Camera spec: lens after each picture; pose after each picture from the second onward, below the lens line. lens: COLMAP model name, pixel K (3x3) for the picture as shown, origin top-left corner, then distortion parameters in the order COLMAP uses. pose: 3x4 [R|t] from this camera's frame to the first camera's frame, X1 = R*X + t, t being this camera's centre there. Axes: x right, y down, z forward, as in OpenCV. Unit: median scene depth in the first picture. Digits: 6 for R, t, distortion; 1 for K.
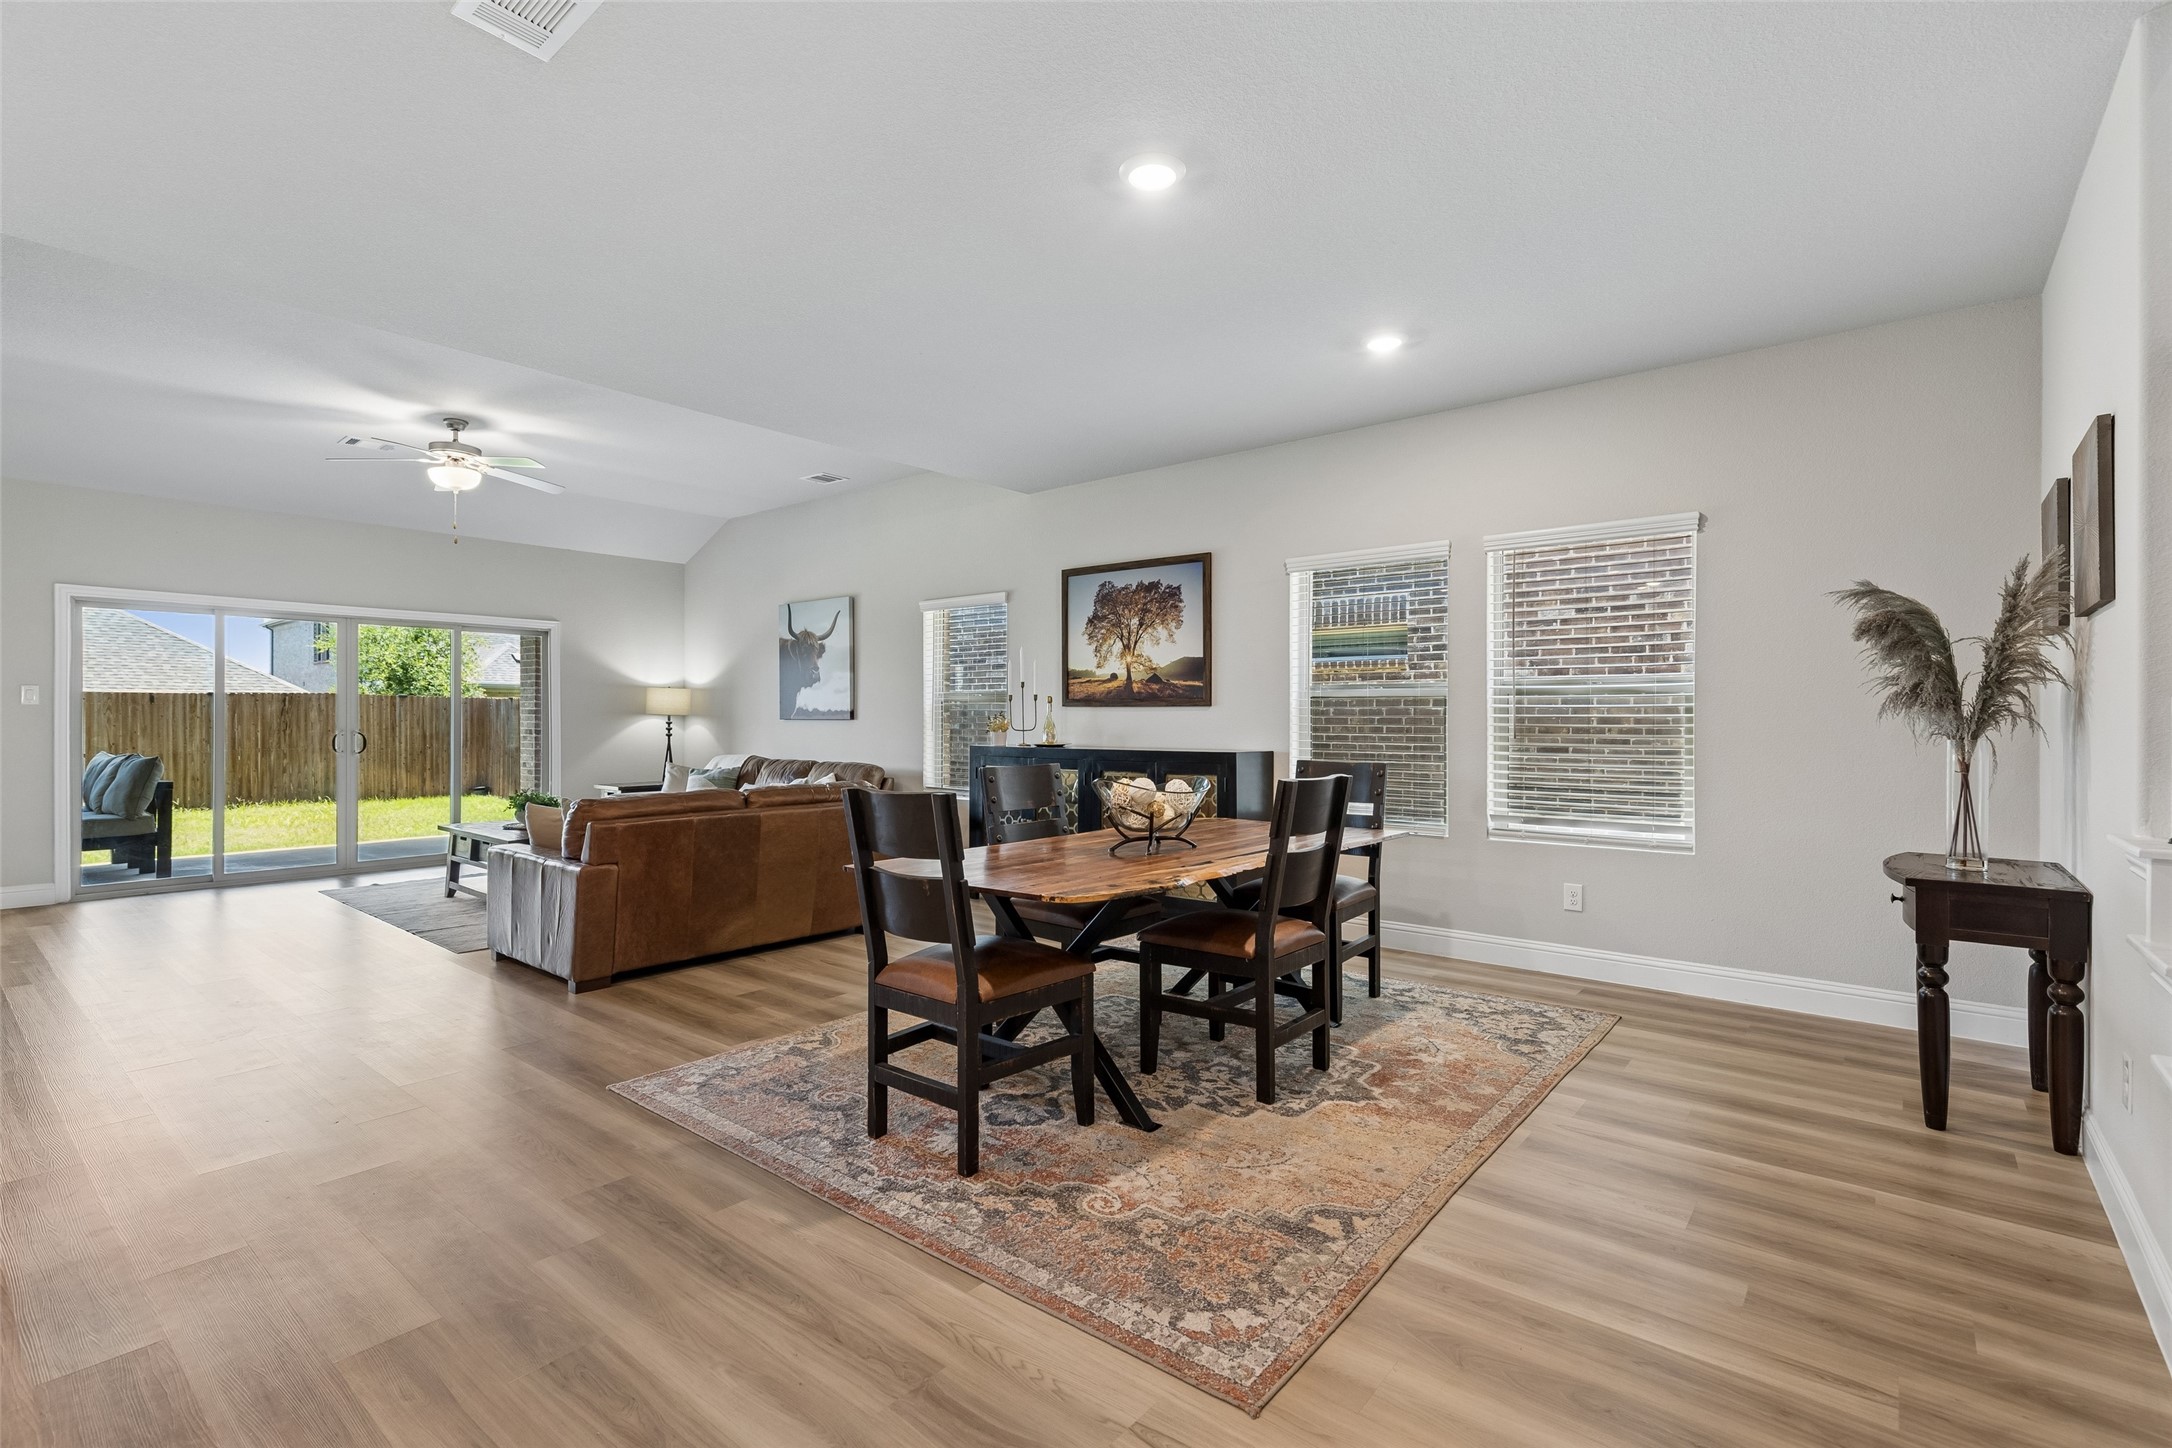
lens RADIAL K [[982.4, 0, 1103.5], [0, 982.4, 715.9], [0, 0, 1]] dist [0.011620, -0.002013]
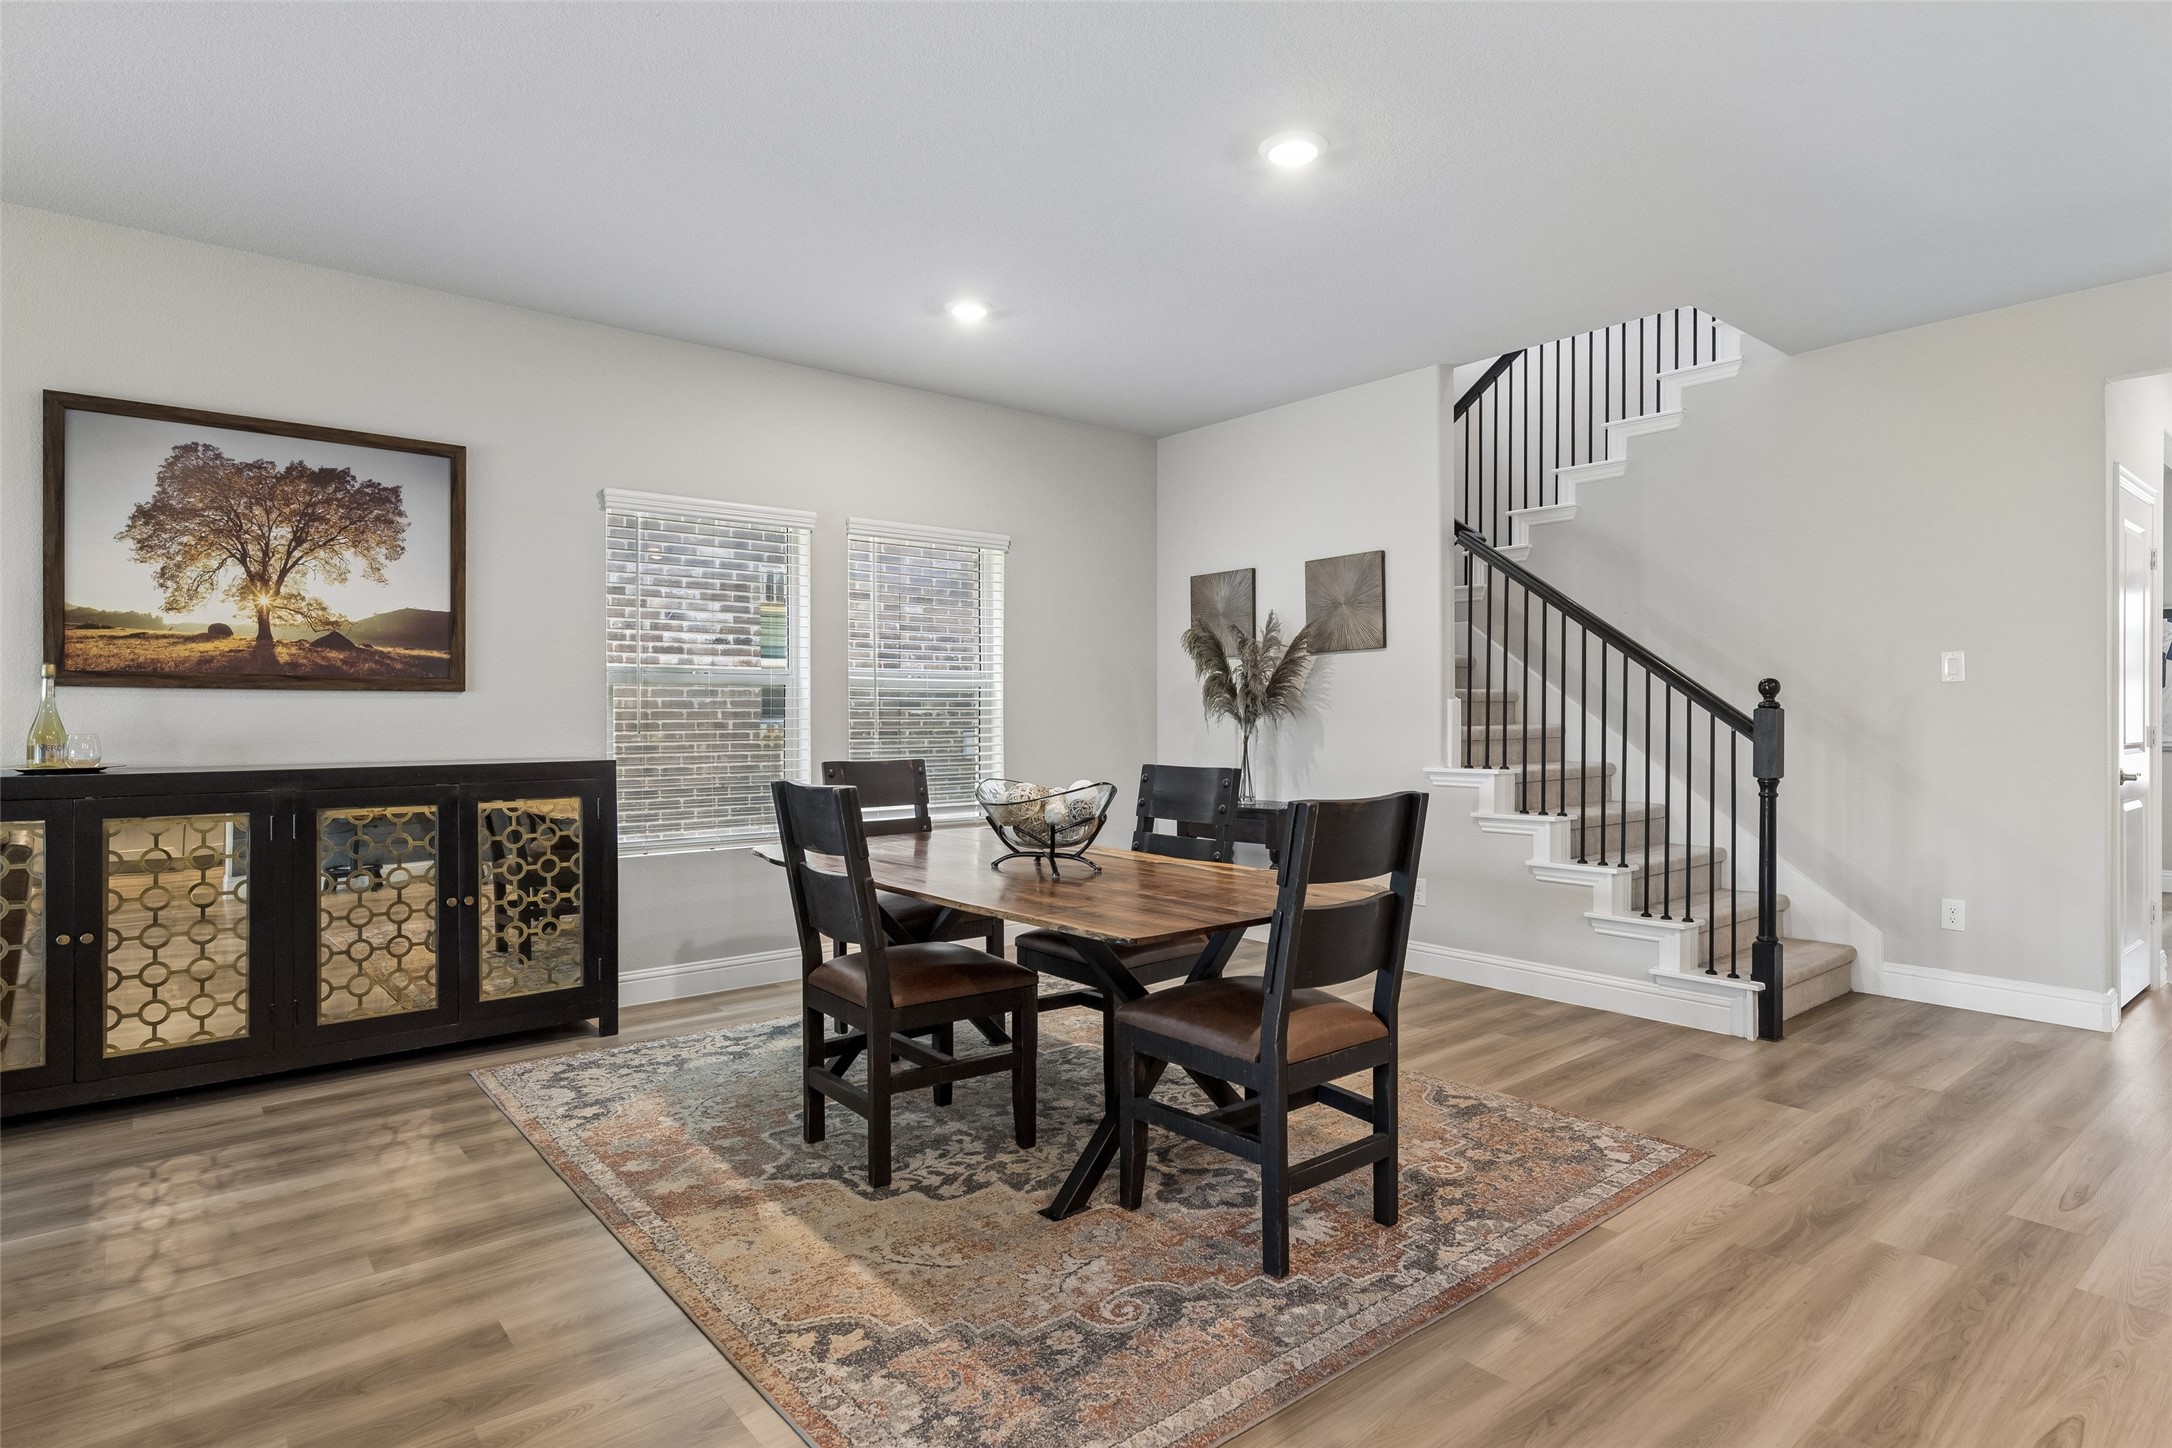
lens RADIAL K [[1143.6, 0, 1082.5], [0, 1143.6, 714.7], [0, 0, 1]] dist [-0.004256, 0.002817]
pose [[0.203320, -0.000346, 0.979112, -0.489982], [0.001117, 0.999999, 0.000121, 0.004688], [-0.979112, 0.001069, 0.203321, 0.435460]]
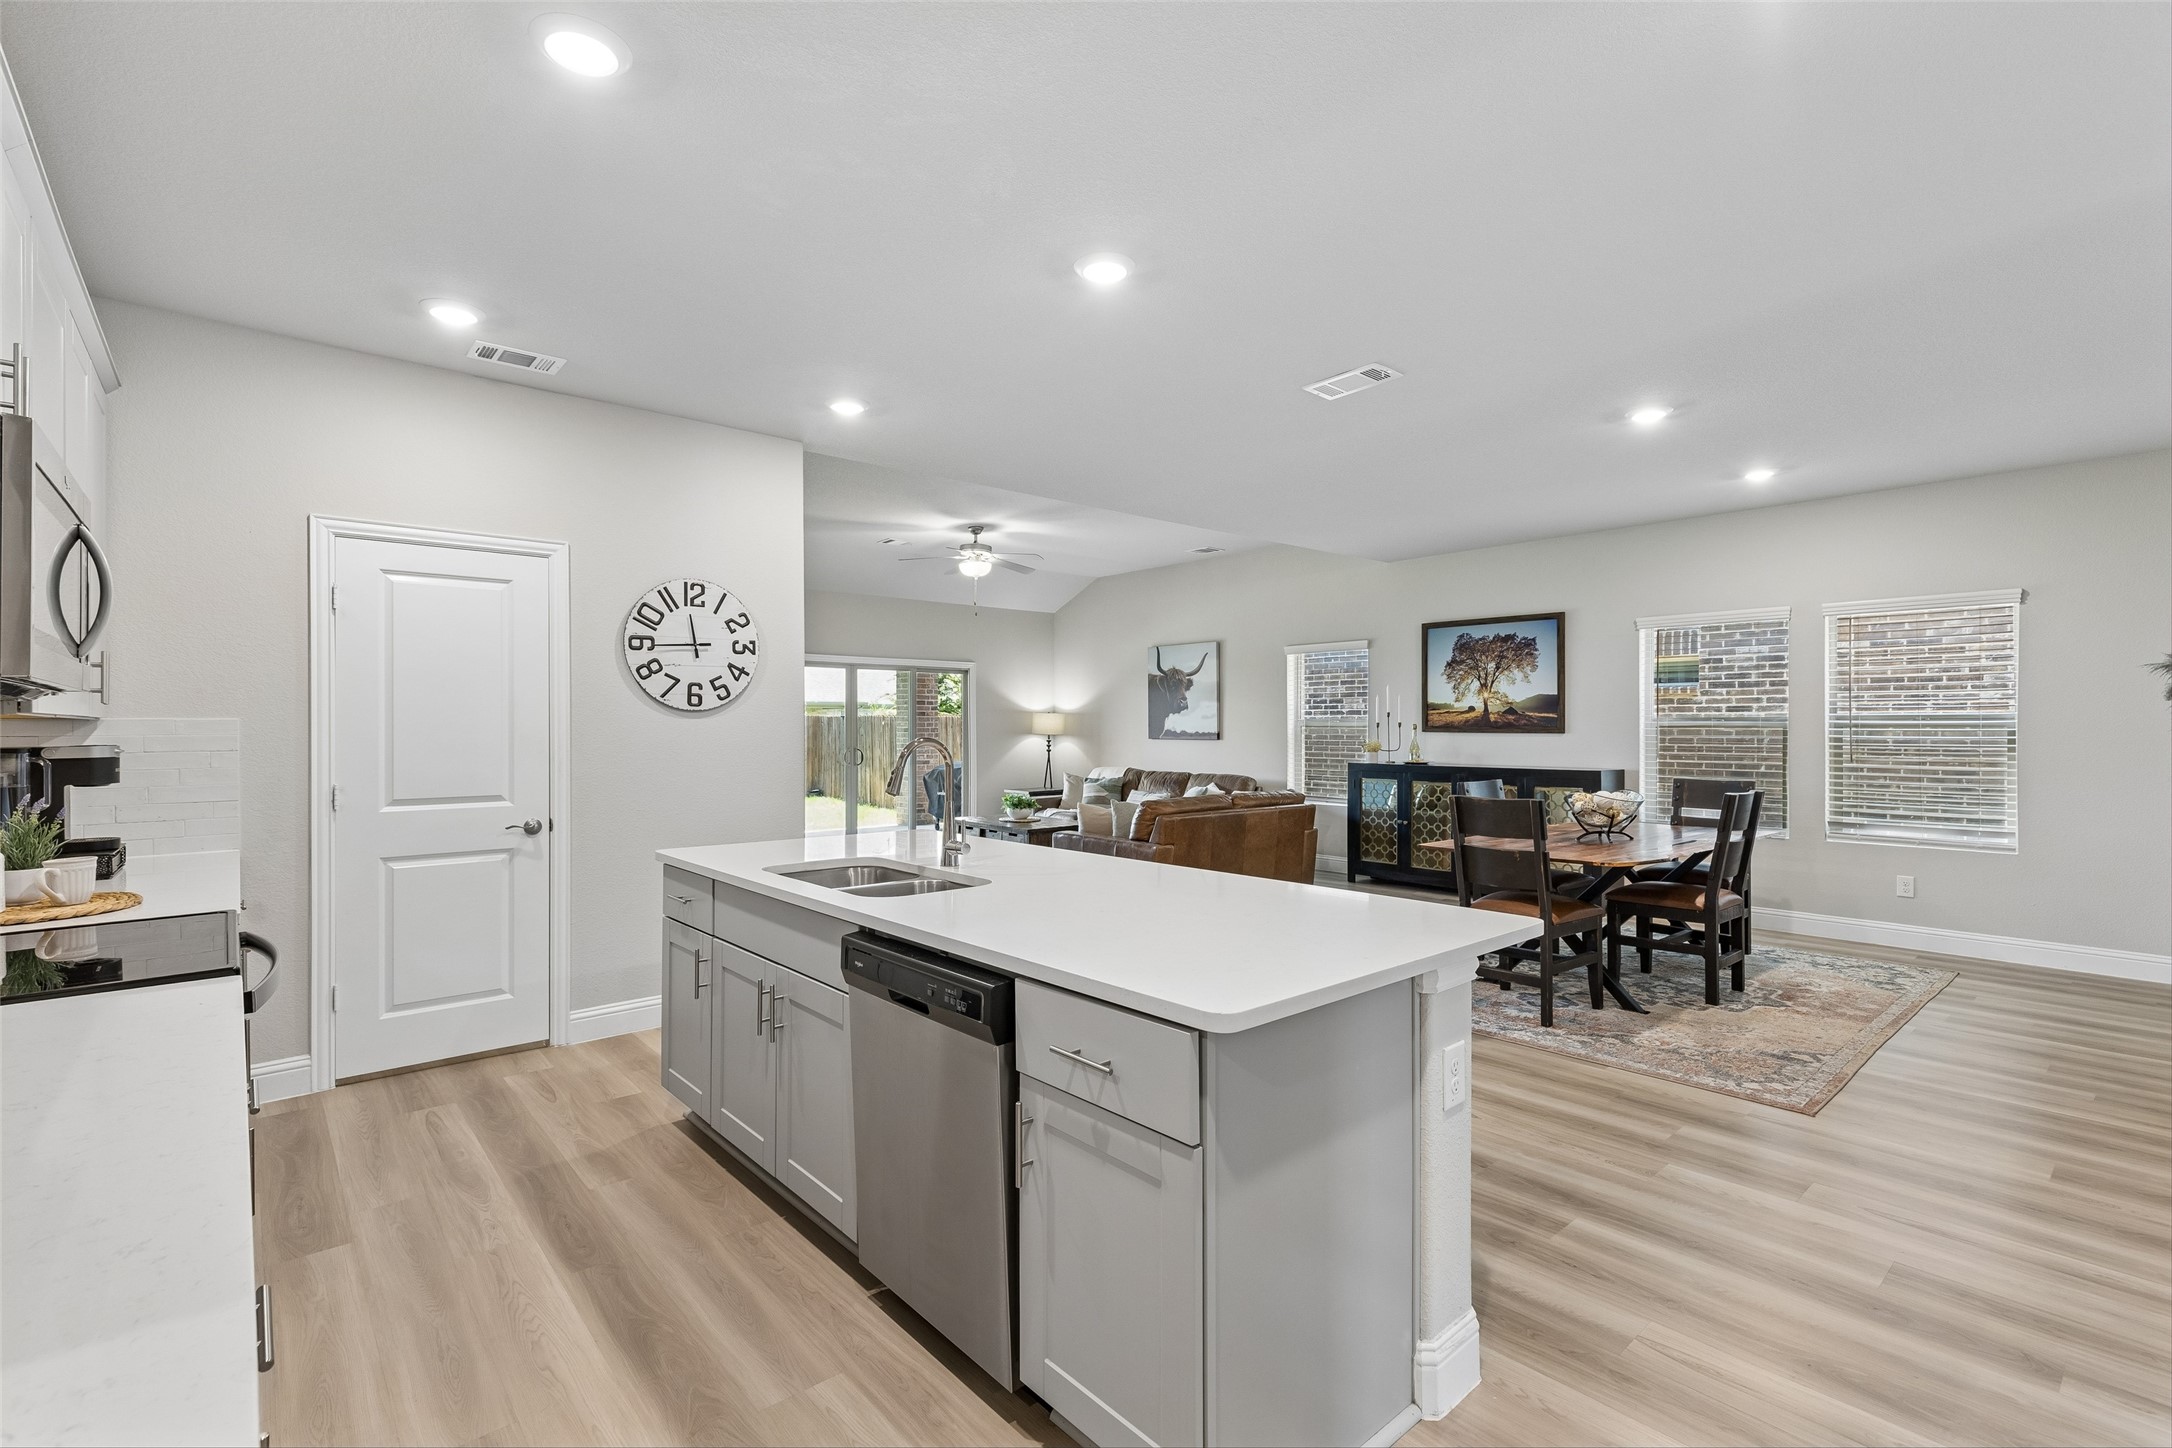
lens RADIAL K [[982.4, 0, 1099.9], [0, 982.4, 725.0], [0, 0, 1]] dist [0.011620, -0.002013]
pose [[0.986212, -0.001517, -0.165479, -0.252369], [0.001756, 0.999998, 0.001297, -0.021956], [0.165477, -0.001570, 0.986212, -0.324863]]
